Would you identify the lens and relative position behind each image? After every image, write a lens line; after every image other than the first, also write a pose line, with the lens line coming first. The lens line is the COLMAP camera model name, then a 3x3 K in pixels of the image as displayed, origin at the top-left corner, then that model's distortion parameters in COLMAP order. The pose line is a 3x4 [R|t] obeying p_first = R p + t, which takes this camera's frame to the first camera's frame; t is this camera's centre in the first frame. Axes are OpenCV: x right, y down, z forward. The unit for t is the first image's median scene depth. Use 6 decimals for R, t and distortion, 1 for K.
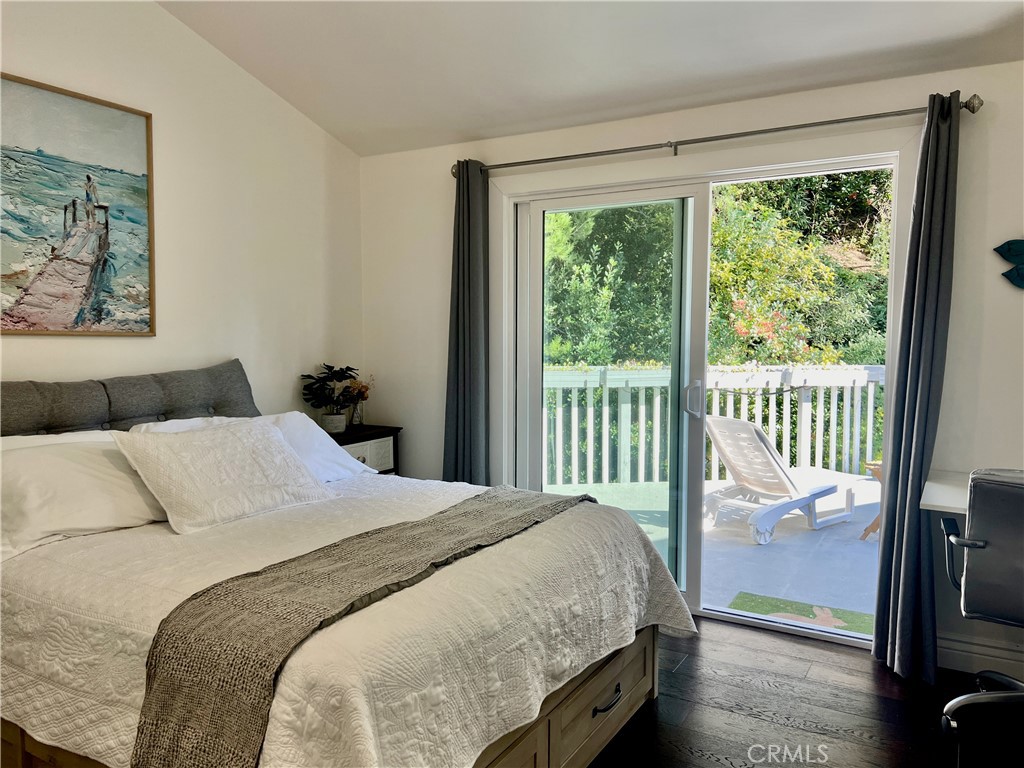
lens RADIAL K [[765.5, 0, 514.2], [0, 765.5, 383.6], [0, 0, 1]] dist [0.079499, -0.095187]
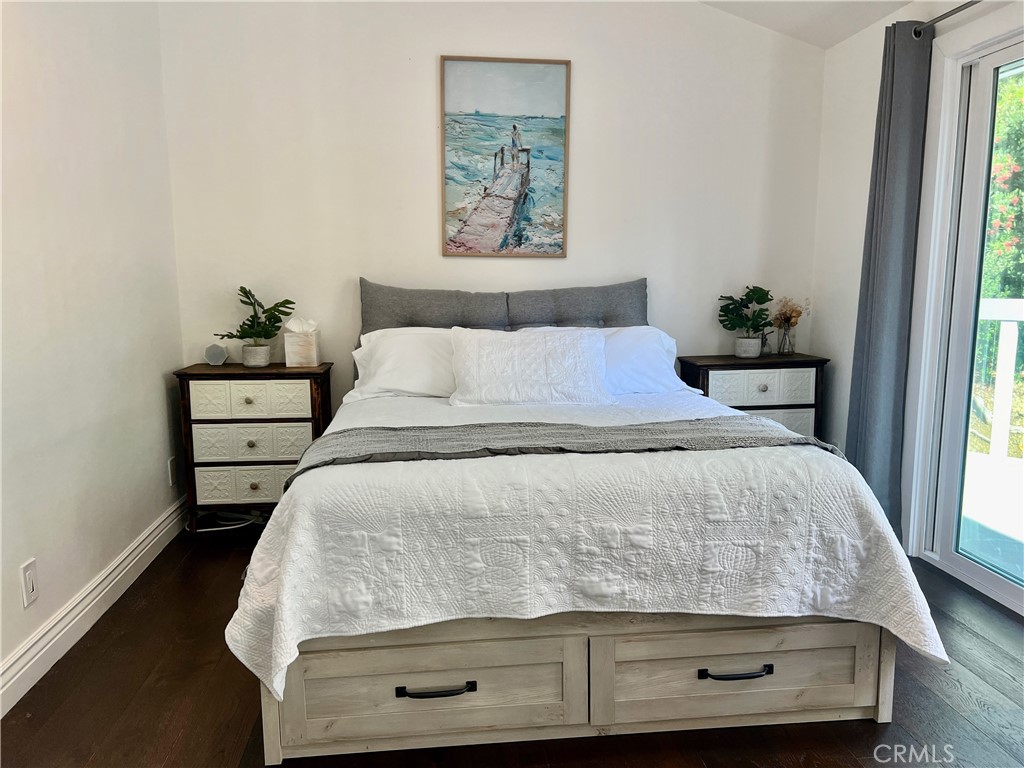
lens RADIAL K [[765.5, 0, 511.3], [0, 765.5, 393.6], [0, 0, 1]] dist [0.079499, -0.095187]
pose [[0.595678, 0.113494, -0.795165, 0.472347], [-0.048362, 0.993239, 0.105535, 0.027754], [0.801766, -0.024409, 0.597139, 0.247668]]
